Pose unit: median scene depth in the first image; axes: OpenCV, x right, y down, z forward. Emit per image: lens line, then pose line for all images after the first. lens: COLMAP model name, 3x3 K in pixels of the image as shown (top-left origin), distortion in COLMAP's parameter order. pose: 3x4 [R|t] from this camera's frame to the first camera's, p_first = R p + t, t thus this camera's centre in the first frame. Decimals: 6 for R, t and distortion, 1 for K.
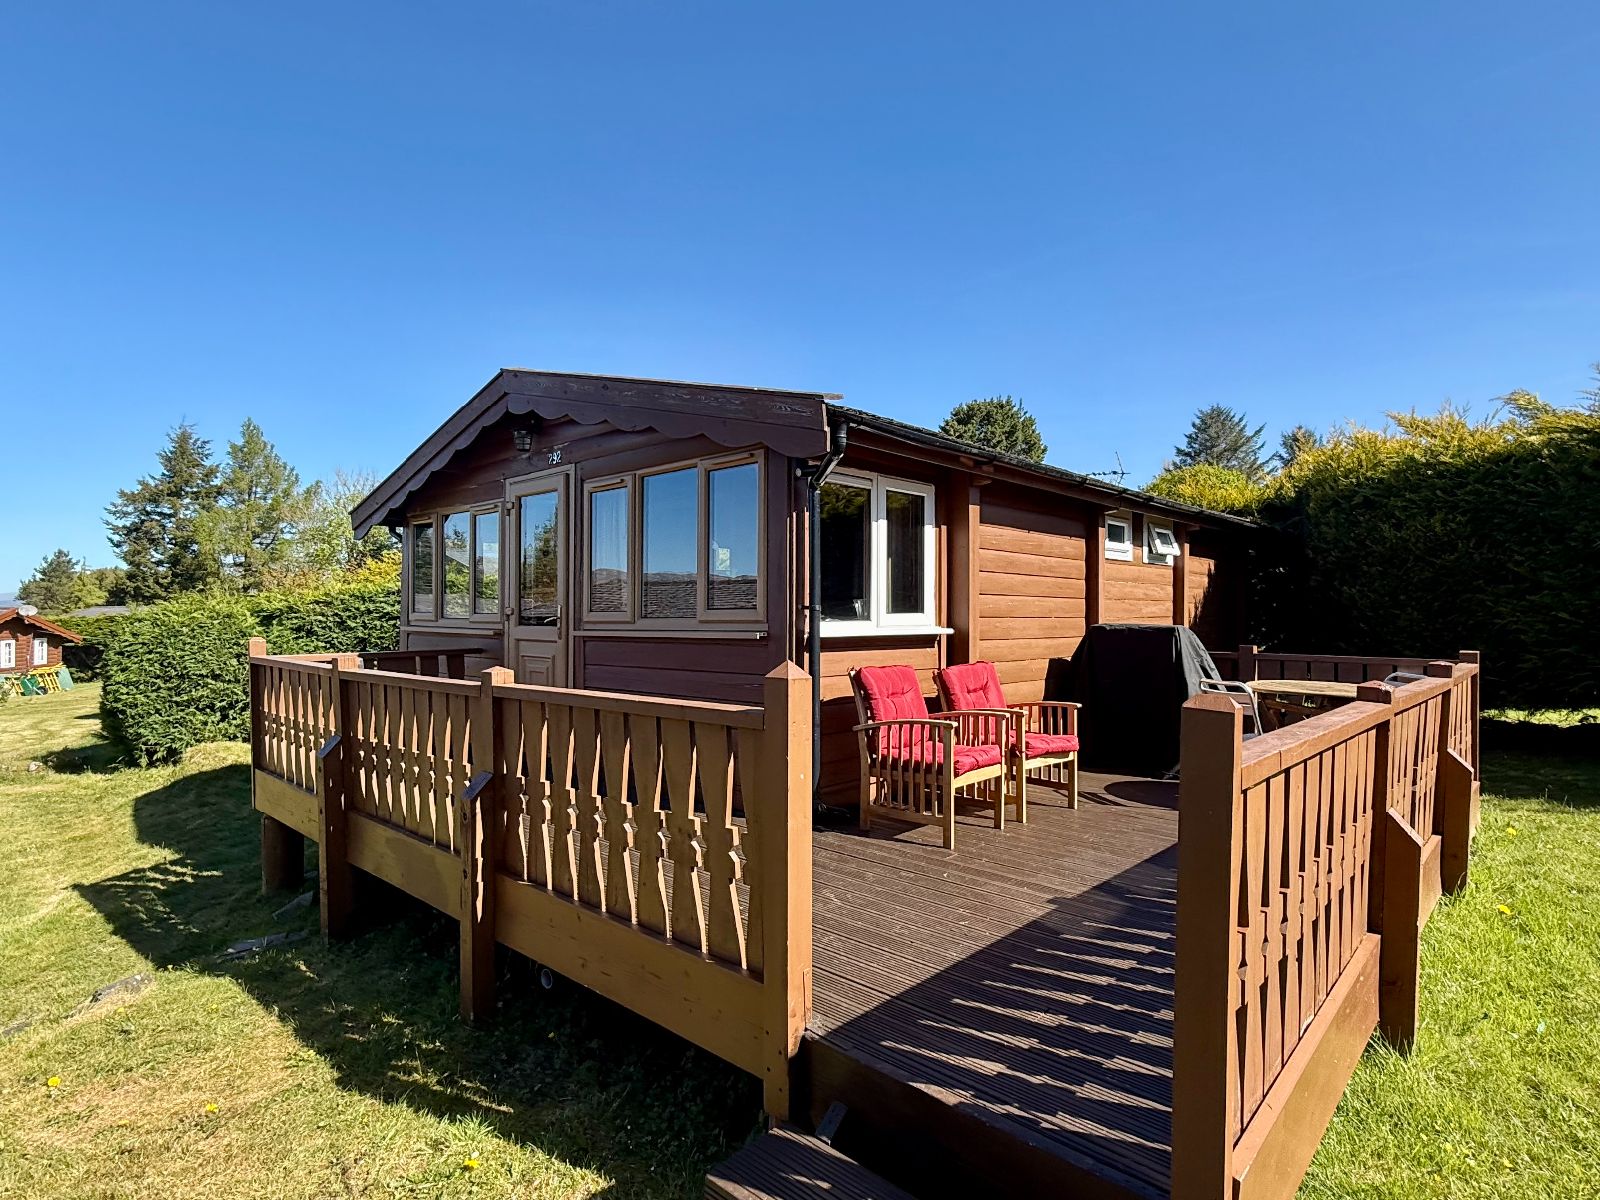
lens RADIAL K [[829.8, 0, 794.0], [0, 829.8, 607.5], [0, 0, 1]] dist [0.007894, -0.003749]
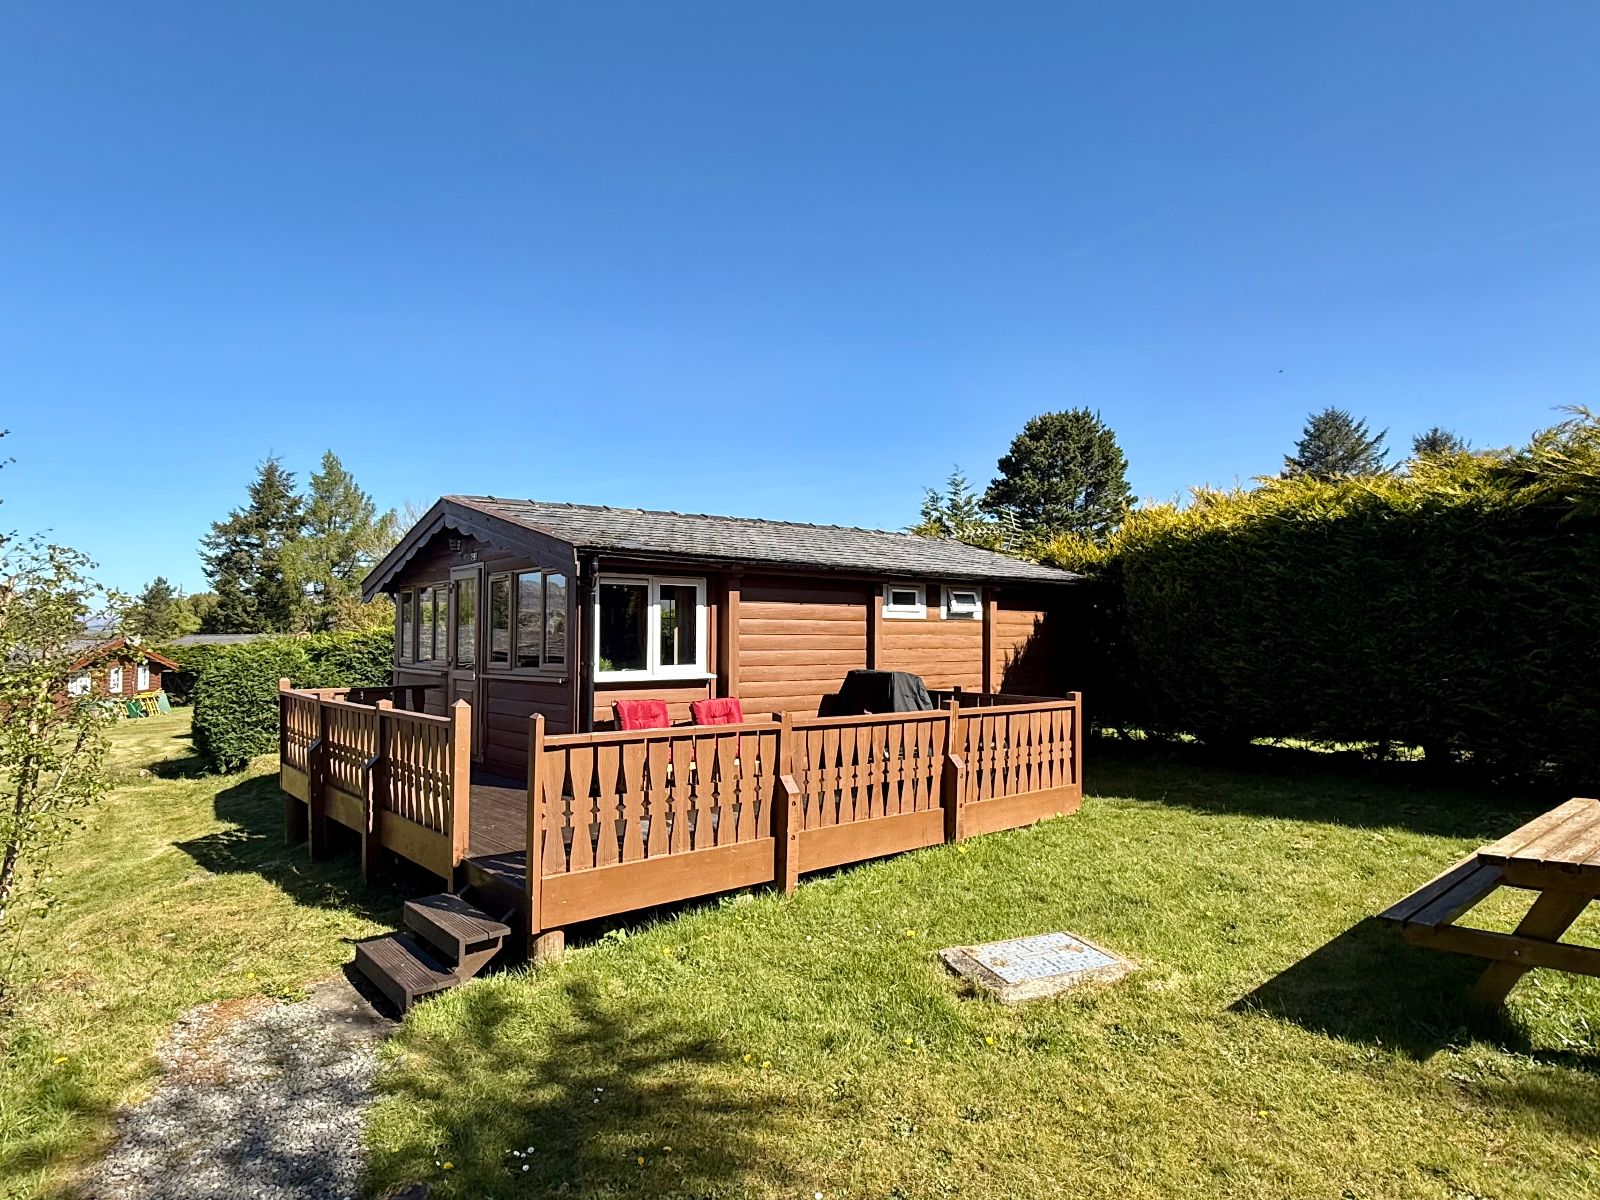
lens RADIAL K [[918.8, 0, 798.2], [0, 918.8, 607.2], [0, 0, 1]] dist [0.001934, -0.000734]
pose [[0.993506, -0.004340, -0.113696, 0.397389], [0.001596, 0.999706, -0.024210, -0.042016], [0.113767, 0.023872, 0.993221, -0.472015]]
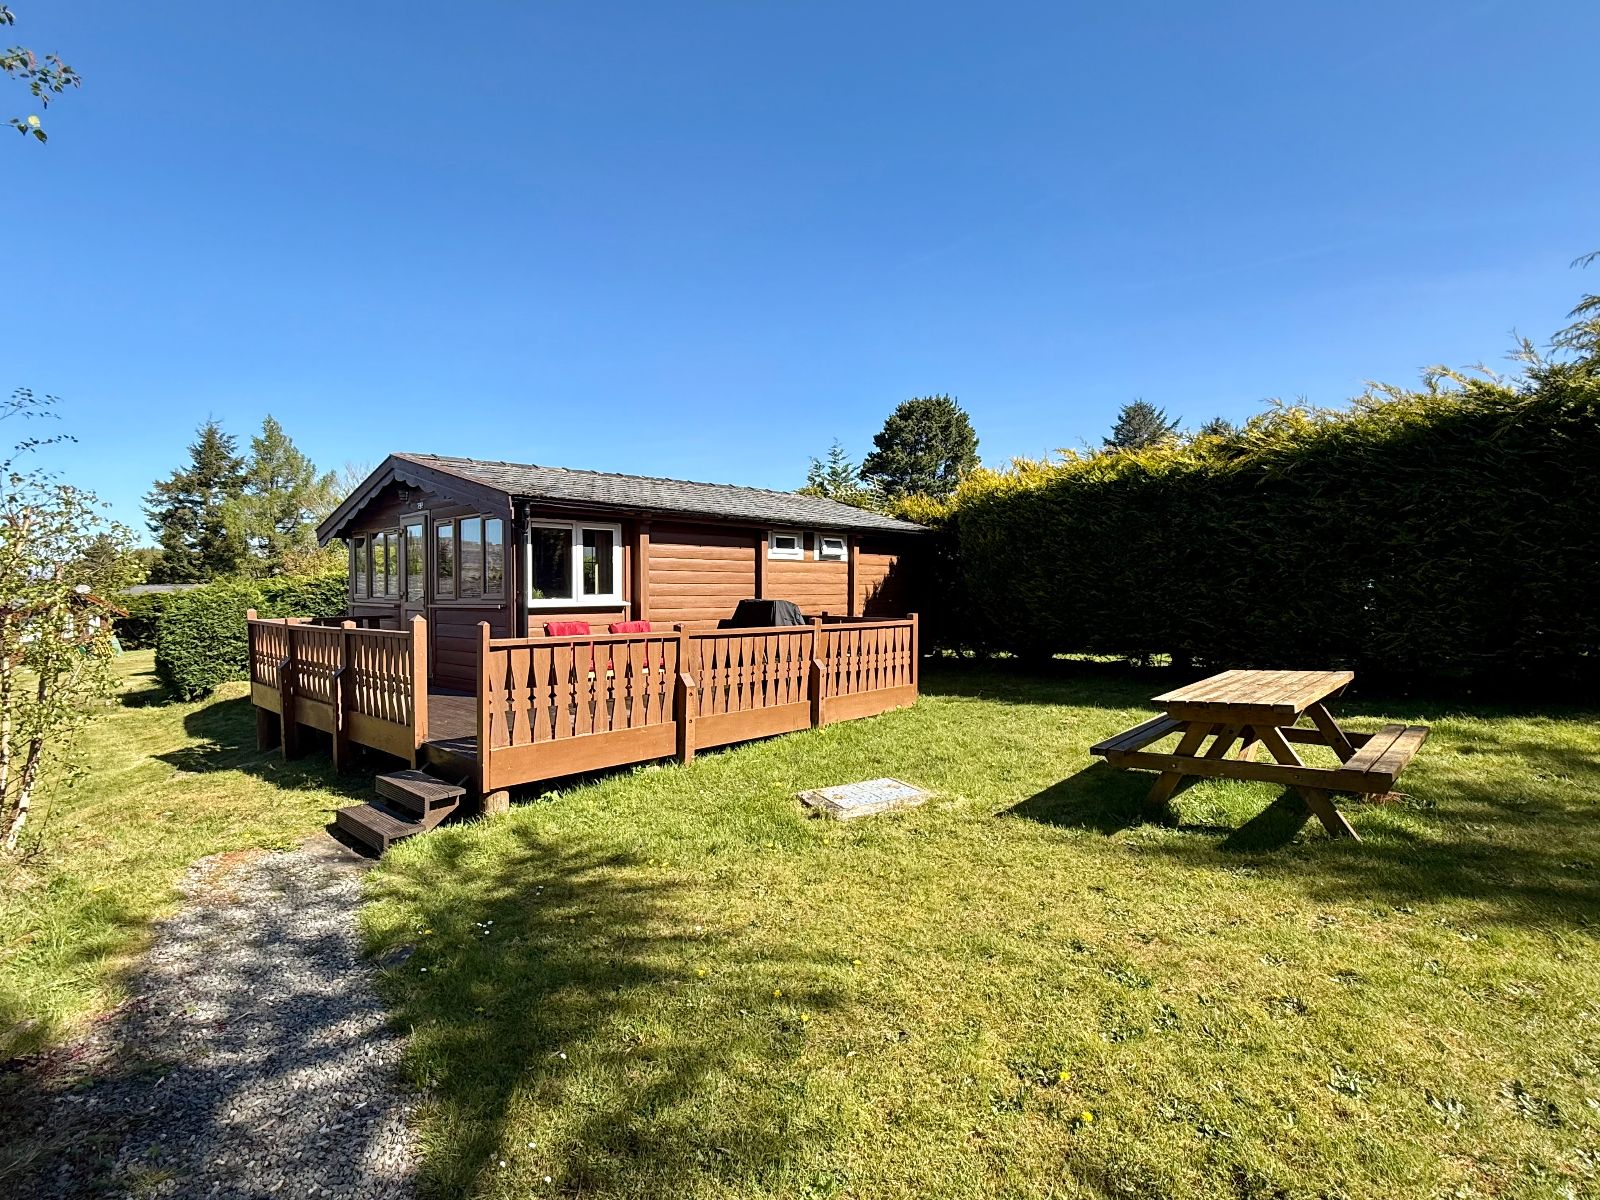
lens RADIAL K [[787.9, 0, 801.5], [0, 787.9, 607.9], [0, 0, 1]] dist [0.001452, 0.000712]
pose [[0.999977, -0.004356, 0.005208, 0.423909], [0.004179, 0.999429, 0.033538, -0.014752], [-0.005351, -0.033515, 0.999424, -0.562821]]
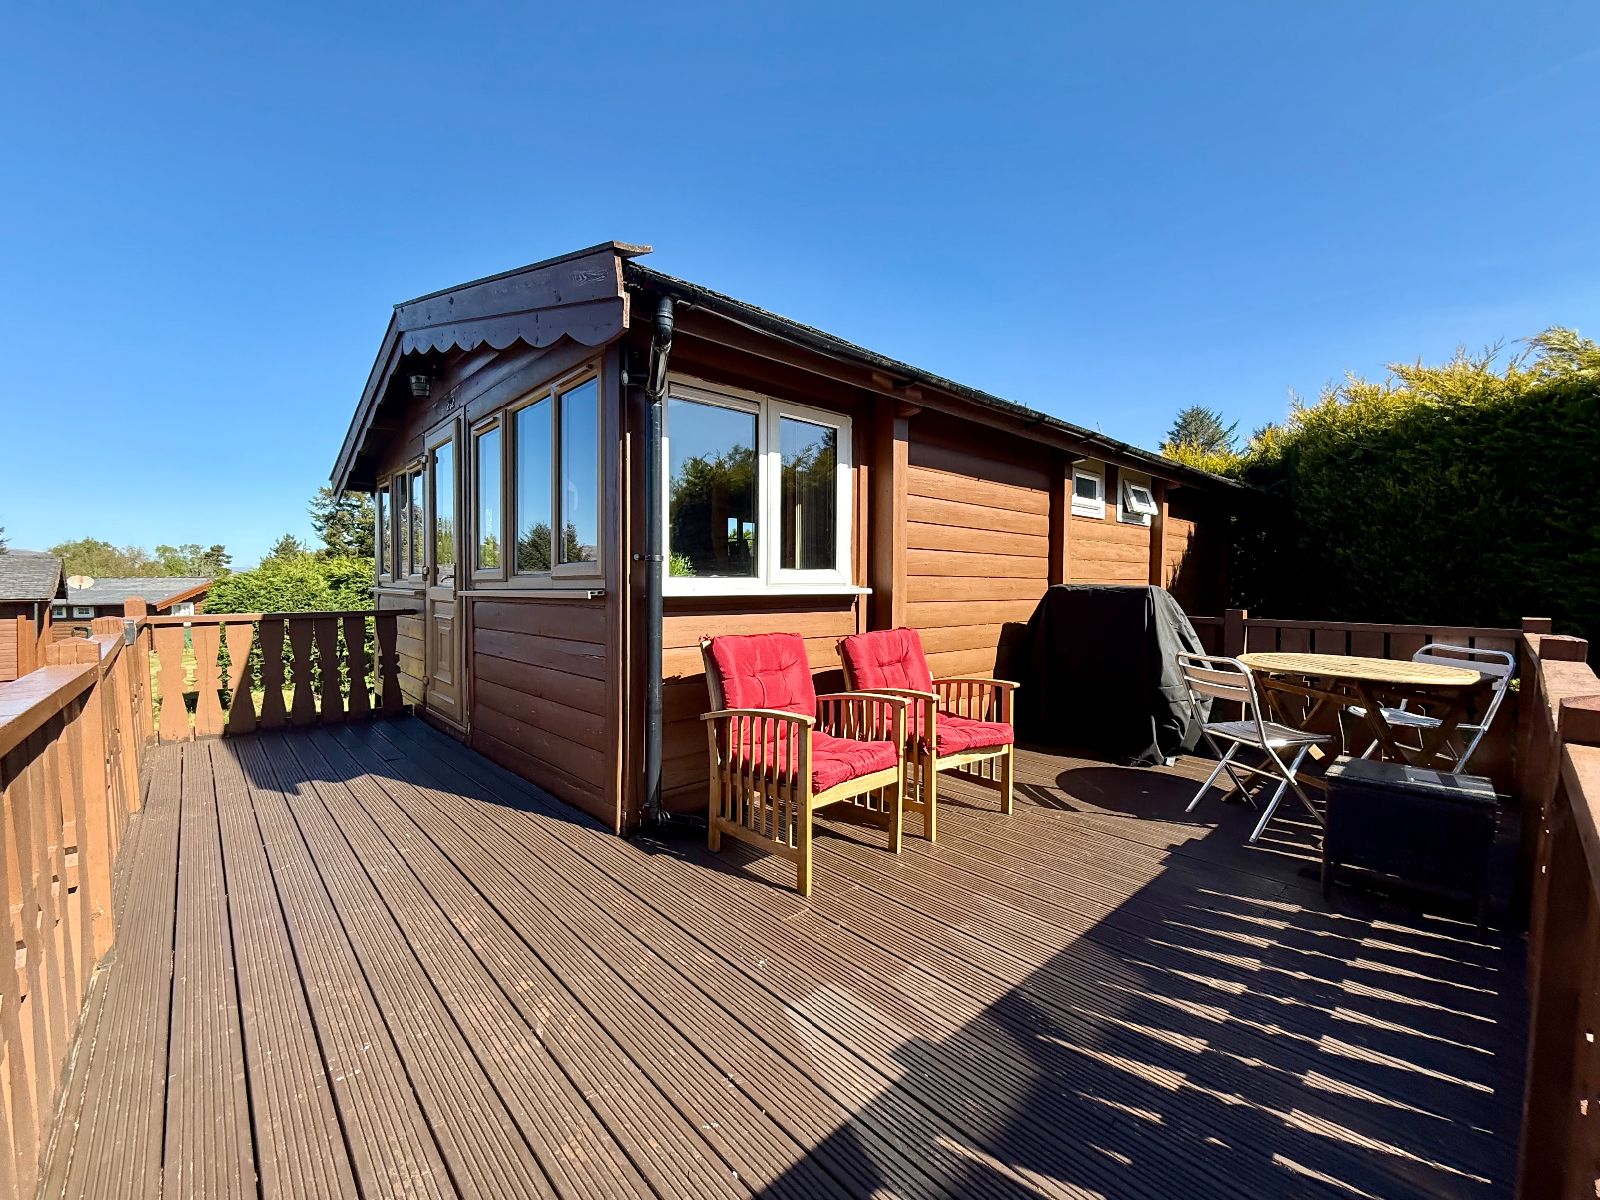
lens RADIAL K [[649.1, 0, 795.9], [0, 649.1, 600.7], [0, 0, 1]] dist [0.003303, -0.000204]
pose [[0.997050, 0.003364, -0.076678, 0.124958], [-0.000722, 0.999406, 0.034457, 0.011779], [0.076748, -0.034300, 0.996460, 0.257040]]
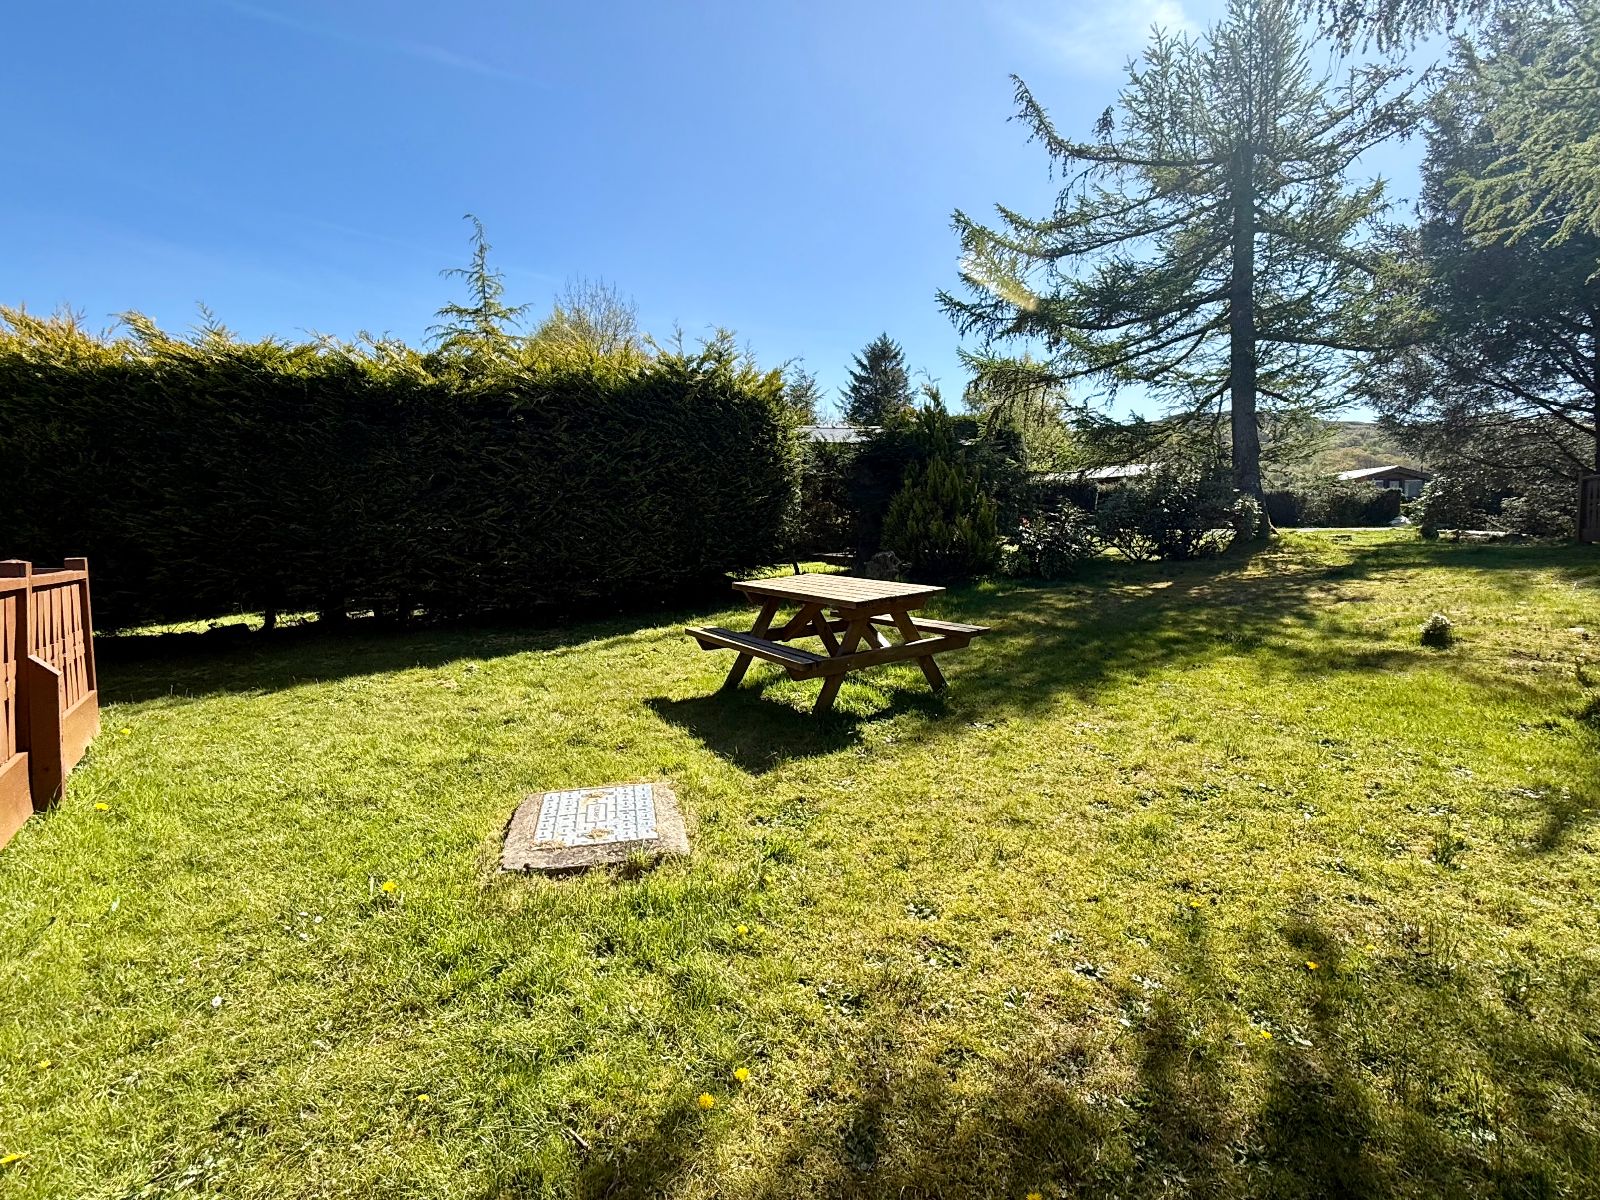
lens RADIAL K [[787.9, 0, 803.0], [0, 787.9, 591.3], [0, 0, 1]] dist [0.001452, 0.000712]
pose [[0.199421, -0.070457, 0.977378, 0.066394], [0.013832, 0.997515, 0.069086, 0.030262], [-0.979816, -0.000259, 0.199900, -0.002900]]
